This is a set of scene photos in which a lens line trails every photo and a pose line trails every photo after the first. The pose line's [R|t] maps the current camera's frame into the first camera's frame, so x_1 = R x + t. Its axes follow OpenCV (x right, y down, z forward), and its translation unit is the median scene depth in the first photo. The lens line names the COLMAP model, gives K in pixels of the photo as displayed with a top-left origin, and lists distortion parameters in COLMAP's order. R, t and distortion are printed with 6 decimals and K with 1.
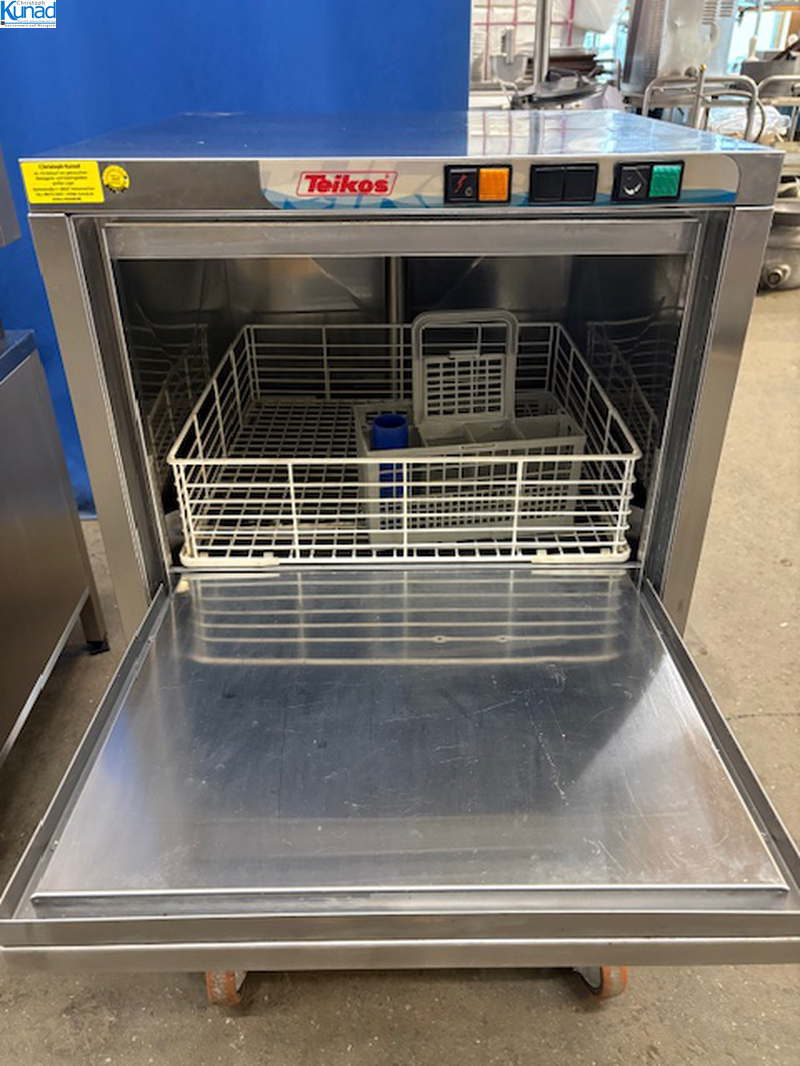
lens RADIAL K [[815.2, 0, 408.4], [0, 815.2, 533.3], [0, 0, 1]] dist [0.002490, 0.001673]
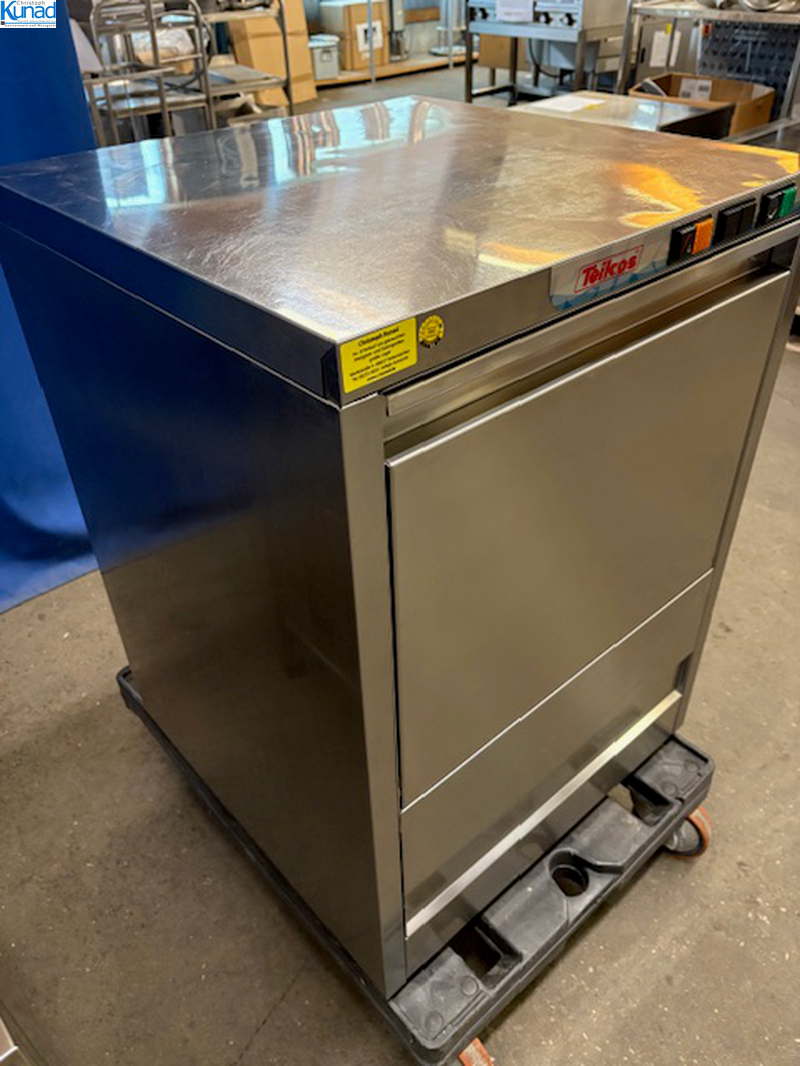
lens RADIAL K [[815.2, 0, 395.9], [0, 815.2, 543.9], [0, 0, 1]] dist [0.002490, 0.001673]
pose [[0.759570, -0.405455, 0.508586, -0.865997], [0.351812, 0.913781, 0.203056, -0.416736], [-0.547067, 0.024692, 0.836725, 0.360876]]
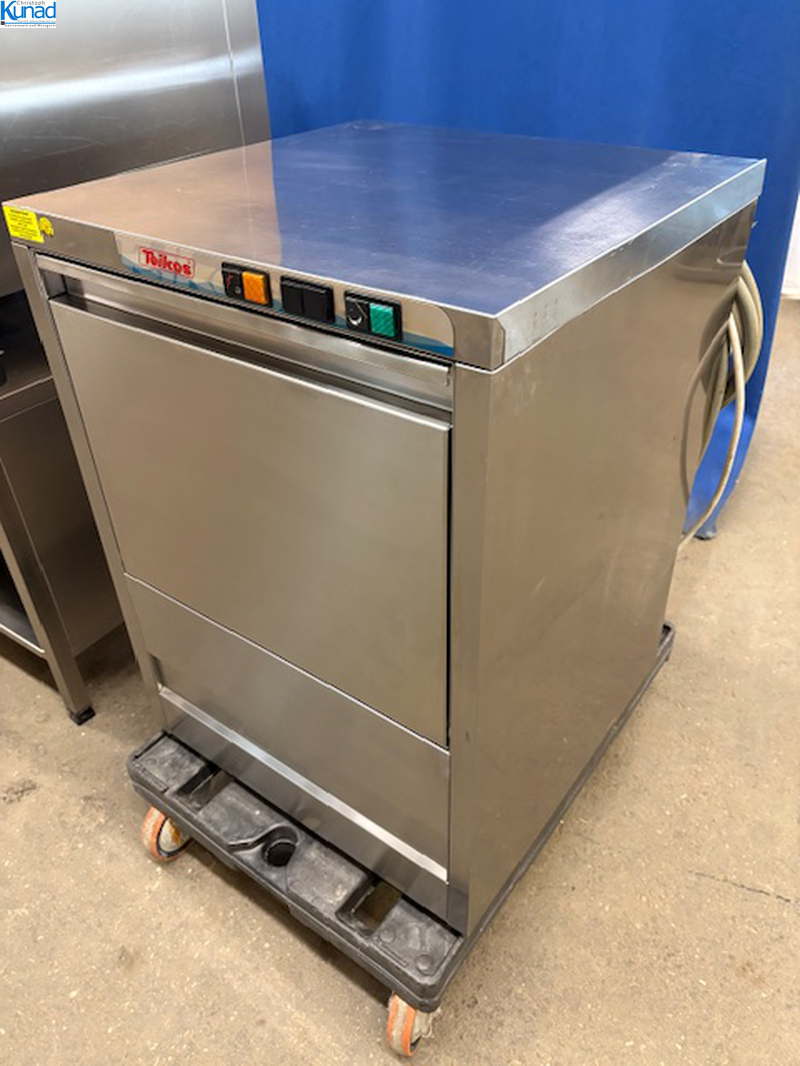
lens RADIAL K [[815.2, 0, 401.3], [0, 815.2, 524.7], [0, 0, 1]] dist [0.002490, 0.001673]
pose [[0.795662, 0.335474, -0.504359, 0.876280], [-0.285934, 0.942038, 0.175516, -0.378293], [0.534007, 0.004562, 0.845468, 0.221569]]
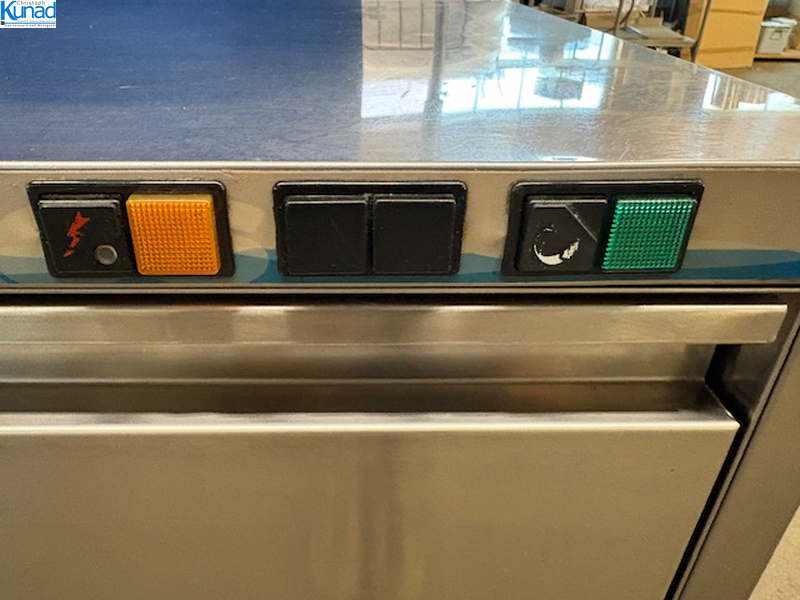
lens RADIAL K [[611.8, 0, 400.7], [0, 611.8, 301.9], [0, 0, 1]] dist [0.002490, 0.001673]
pose [[0.999429, 0.005994, 0.033258, 0.194422], [-0.005697, 0.999943, -0.009010, -0.395695], [-0.033311, 0.008816, 0.999406, 0.724992]]
